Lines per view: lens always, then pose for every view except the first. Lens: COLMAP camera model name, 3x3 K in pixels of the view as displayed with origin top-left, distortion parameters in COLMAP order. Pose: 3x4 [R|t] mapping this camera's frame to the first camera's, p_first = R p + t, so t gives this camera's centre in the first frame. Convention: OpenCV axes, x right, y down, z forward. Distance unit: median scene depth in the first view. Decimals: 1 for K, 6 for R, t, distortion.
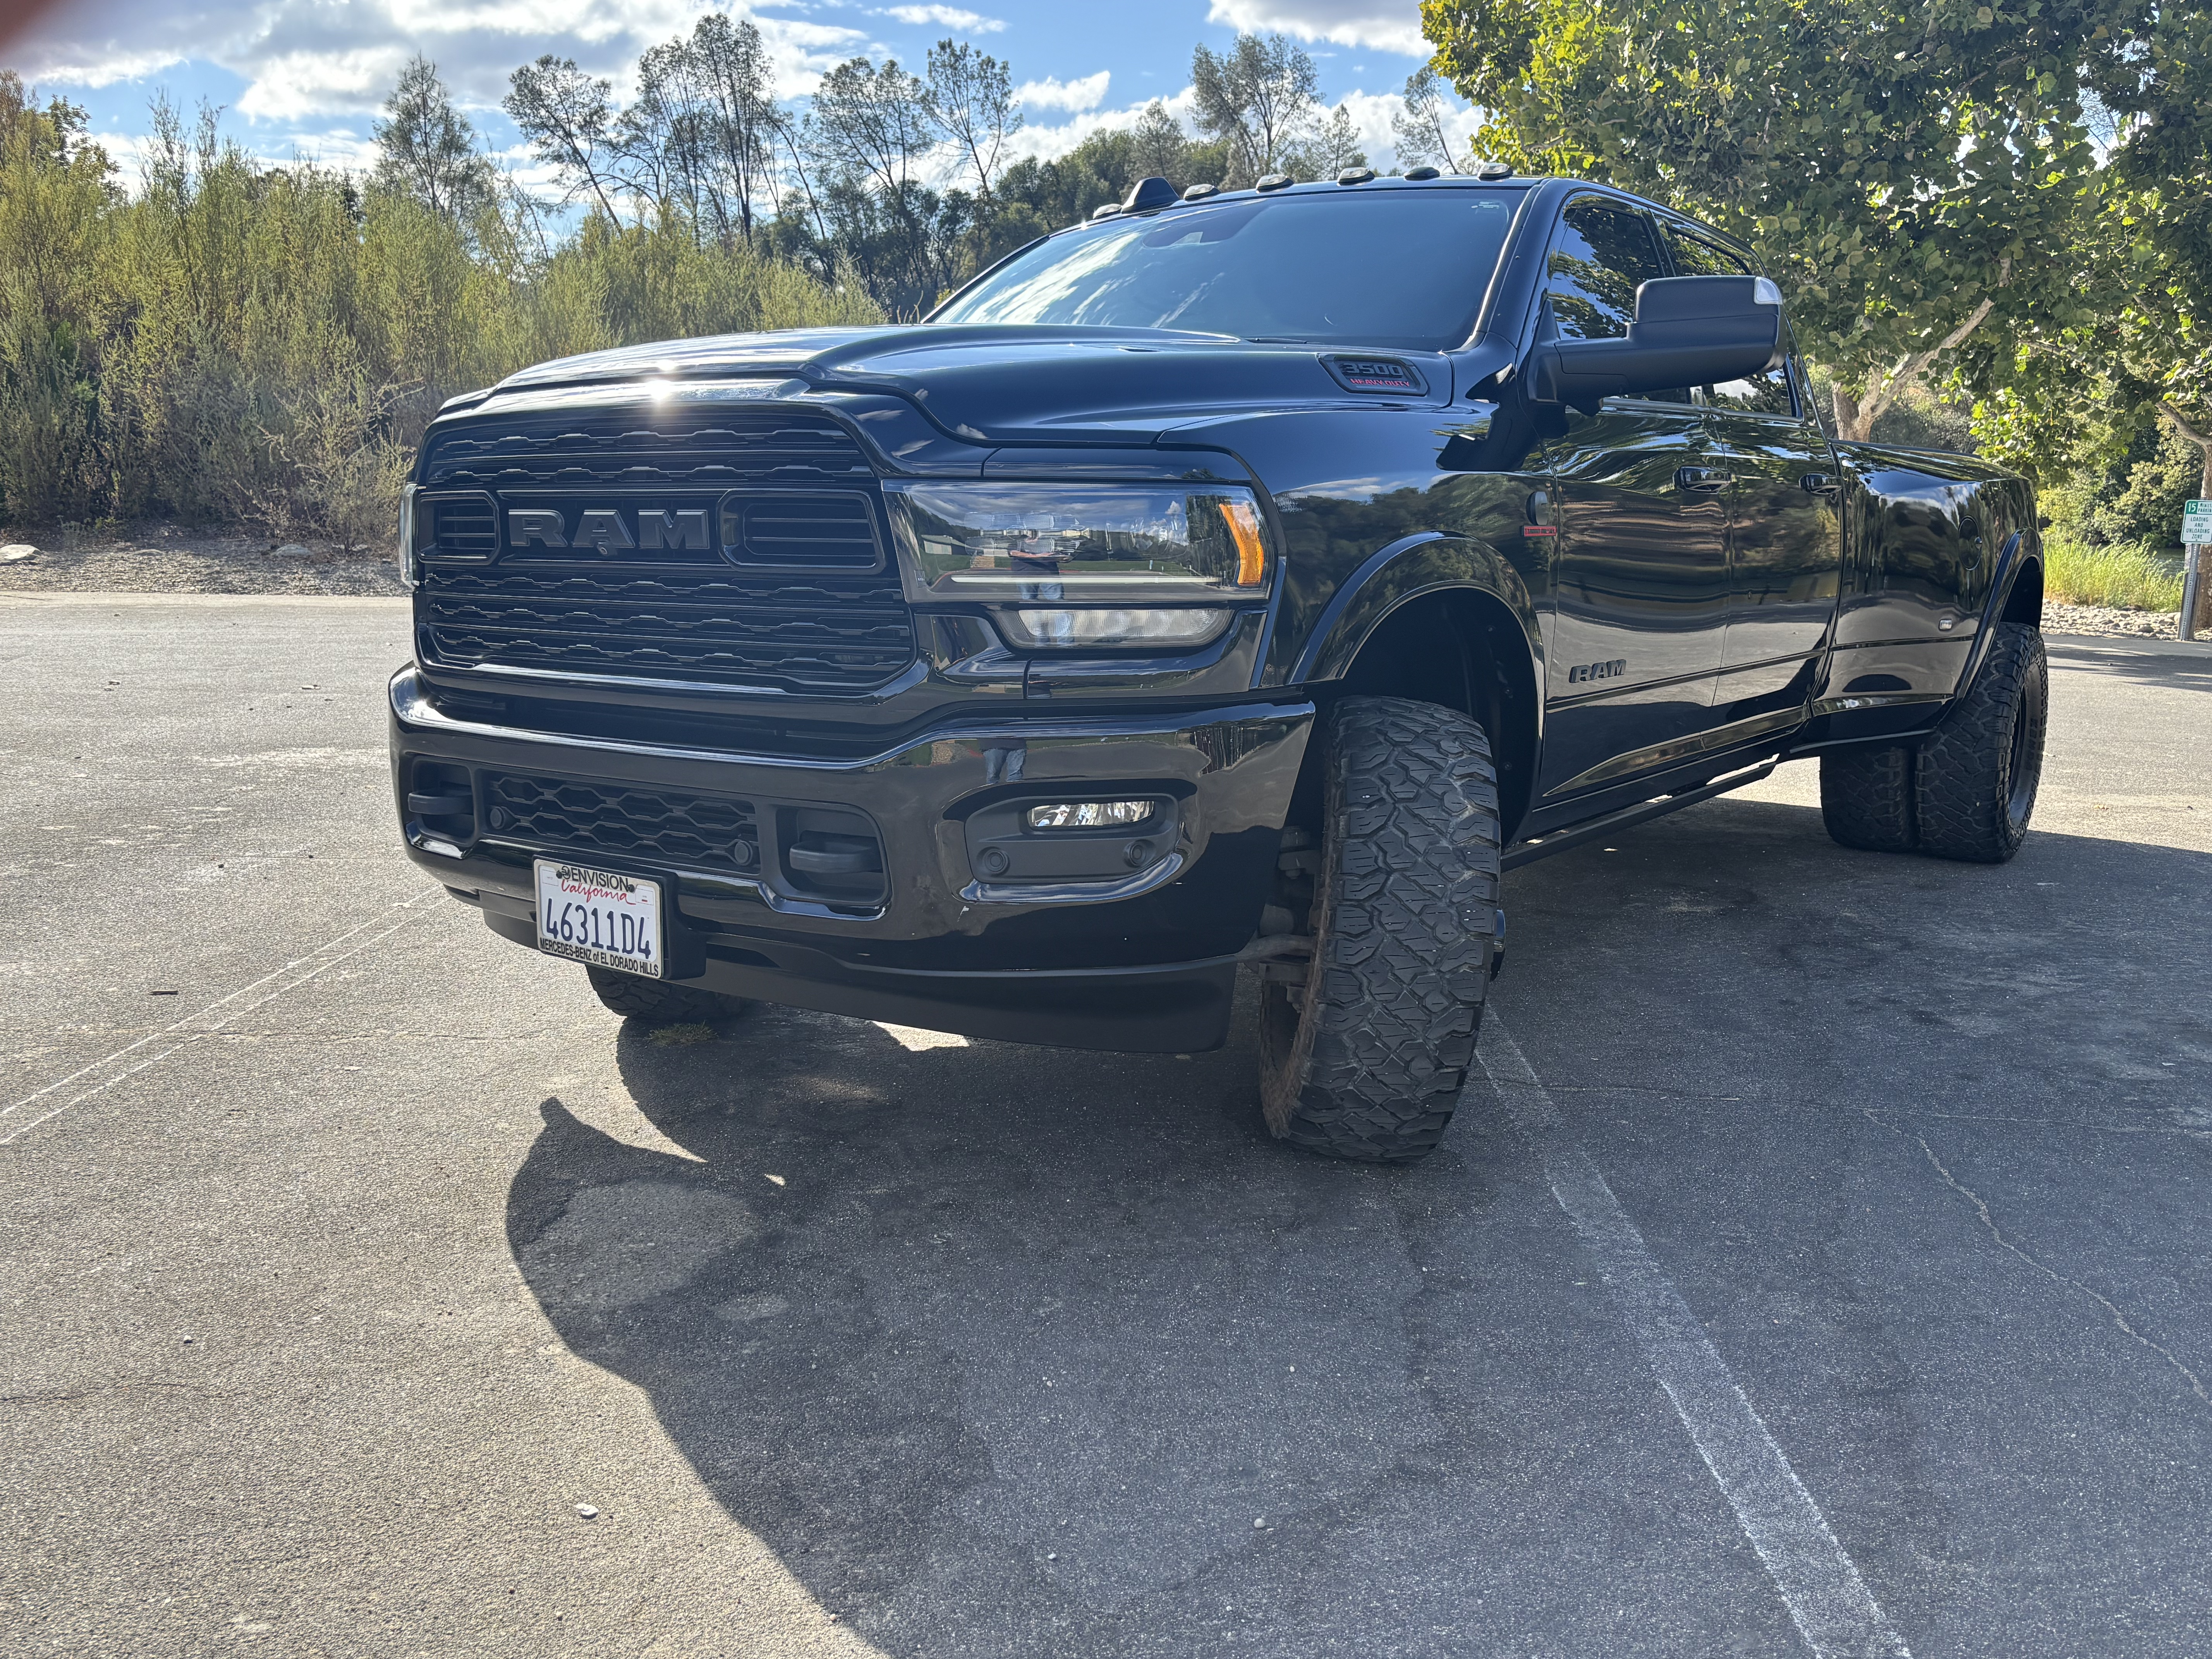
lens RADIAL K [[1843.4, 0, 1102.7], [0, 1843.4, 819.1], [0, 0, 1]] dist [0.012574, -0.000001]
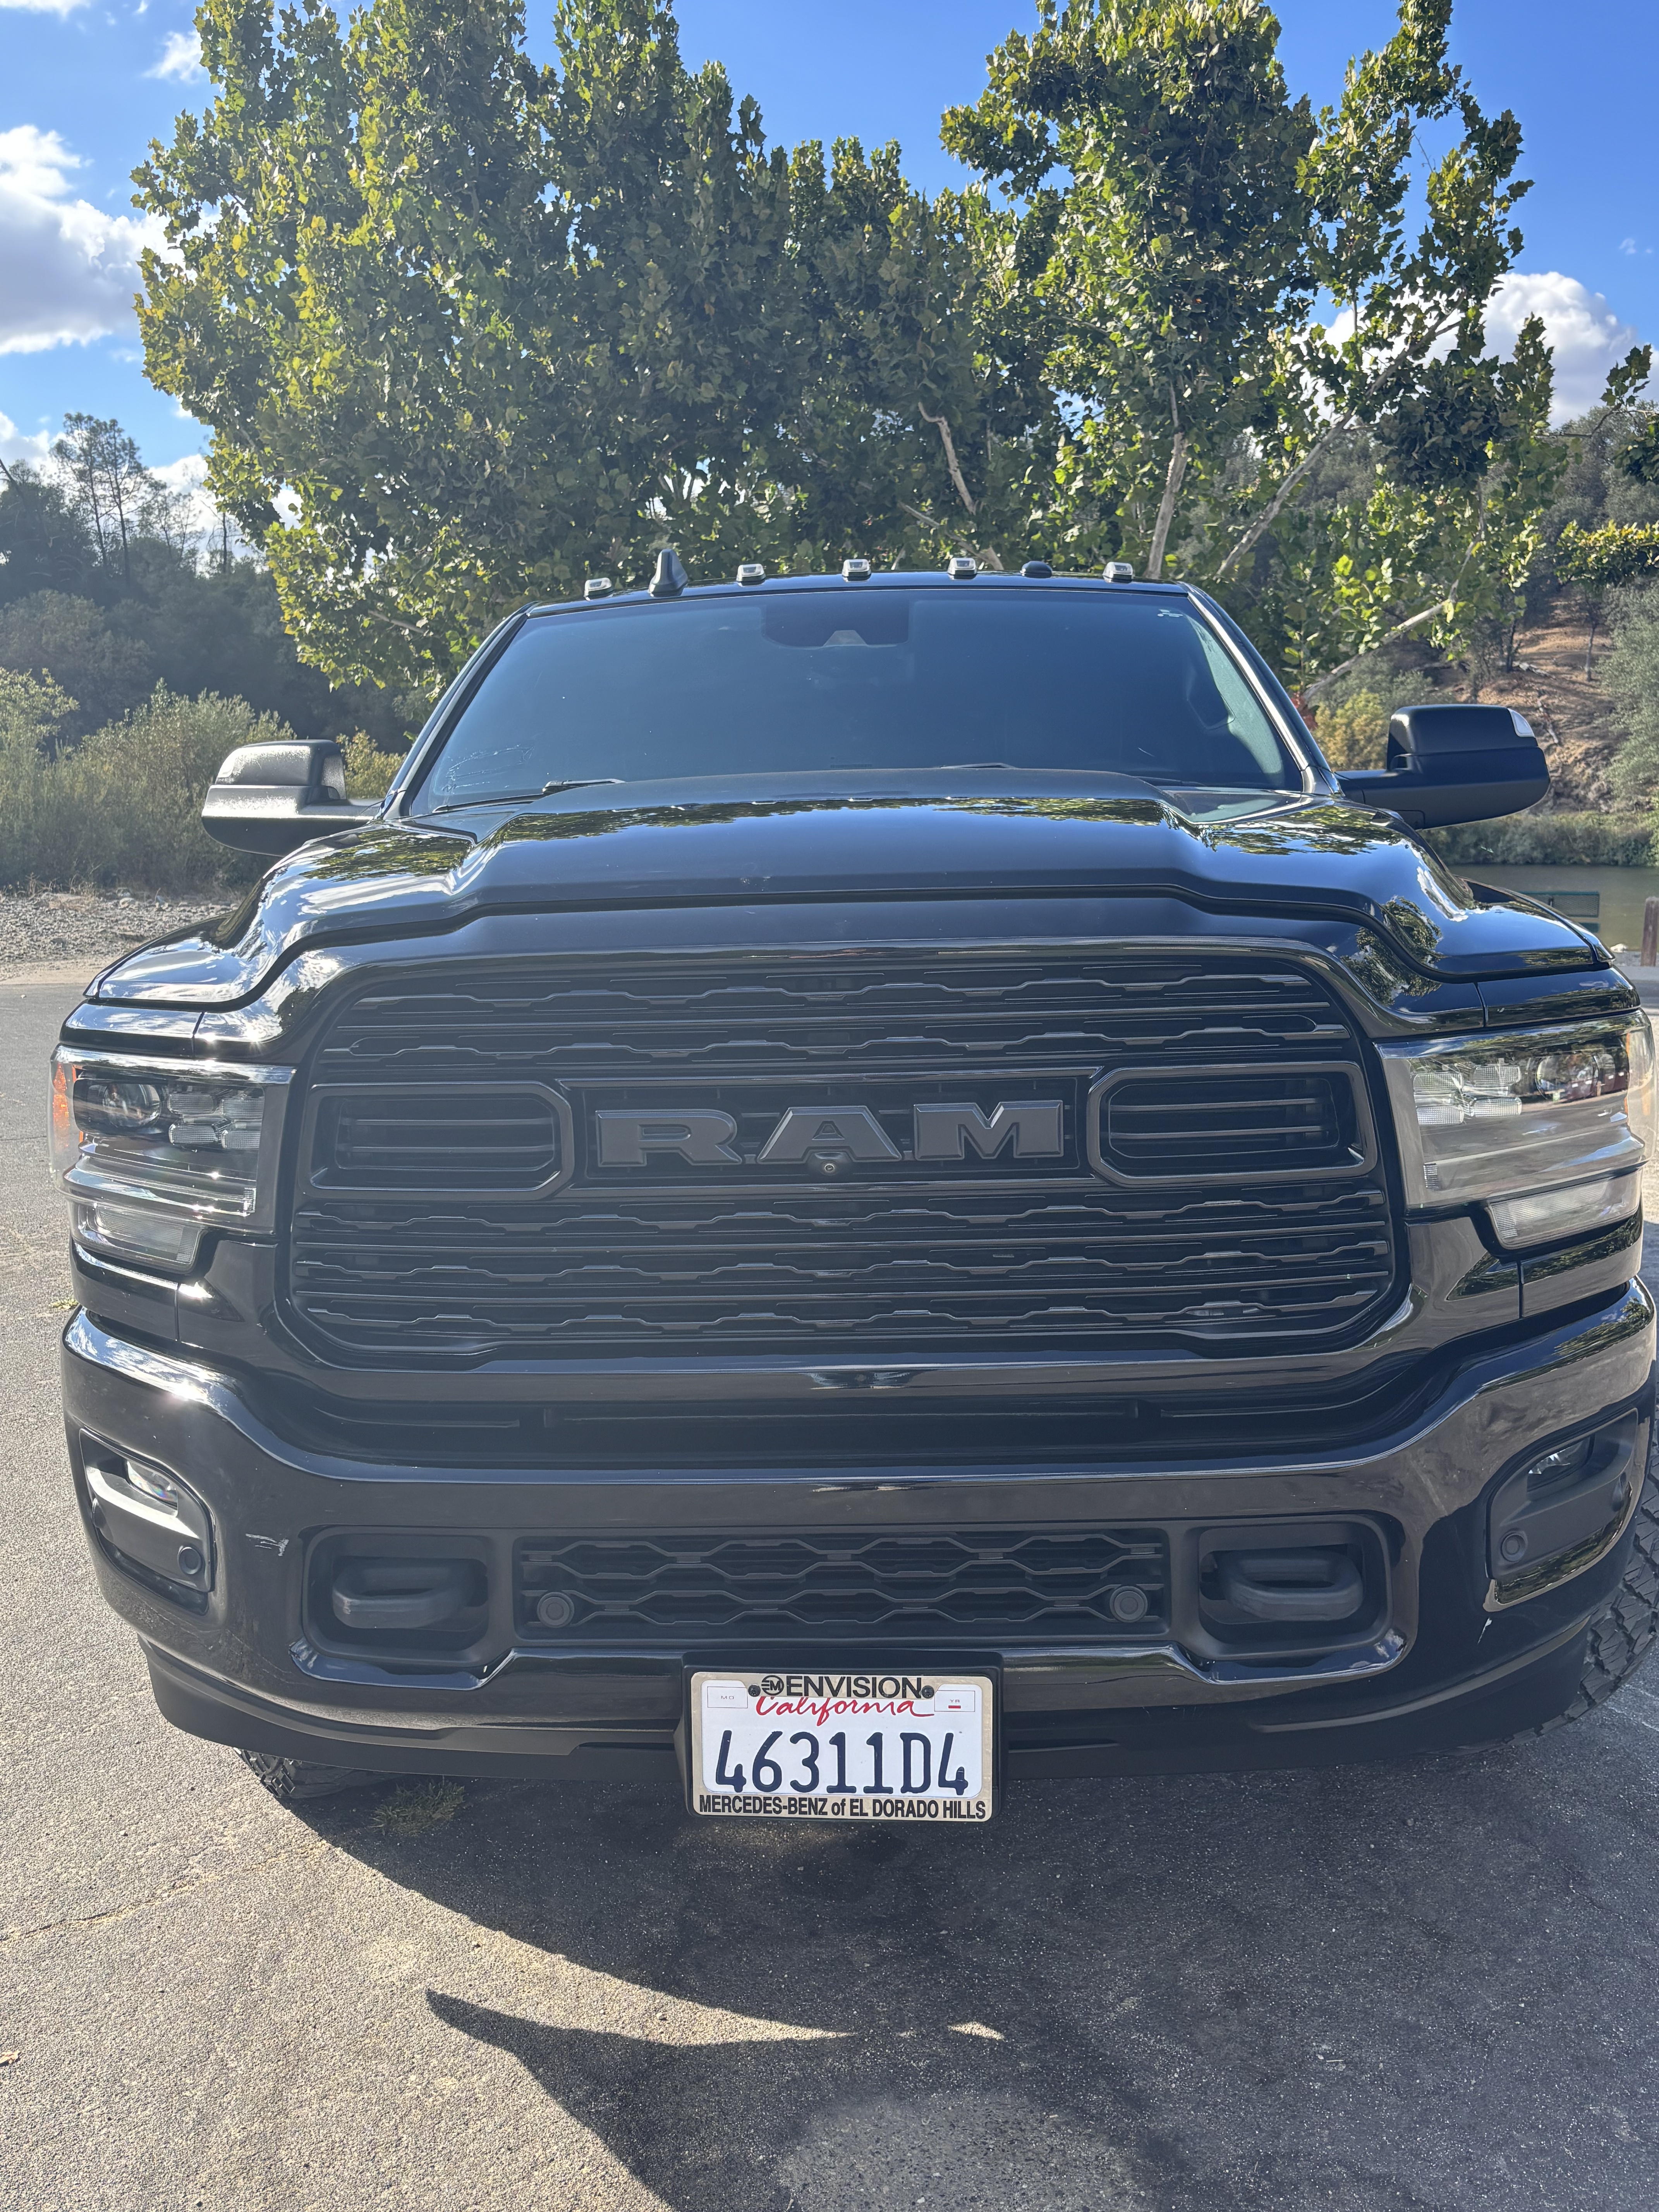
lens RADIAL K [[1843.4, 0, 835.4], [0, 1843.4, 1113.0], [0, 0, 1]] dist [0.012574, -0.000001]
pose [[0.843646, -0.104136, 0.526704, -0.576818], [0.112199, 0.993545, 0.016722, -0.168787], [-0.525046, 0.044988, 0.849884, 0.454872]]
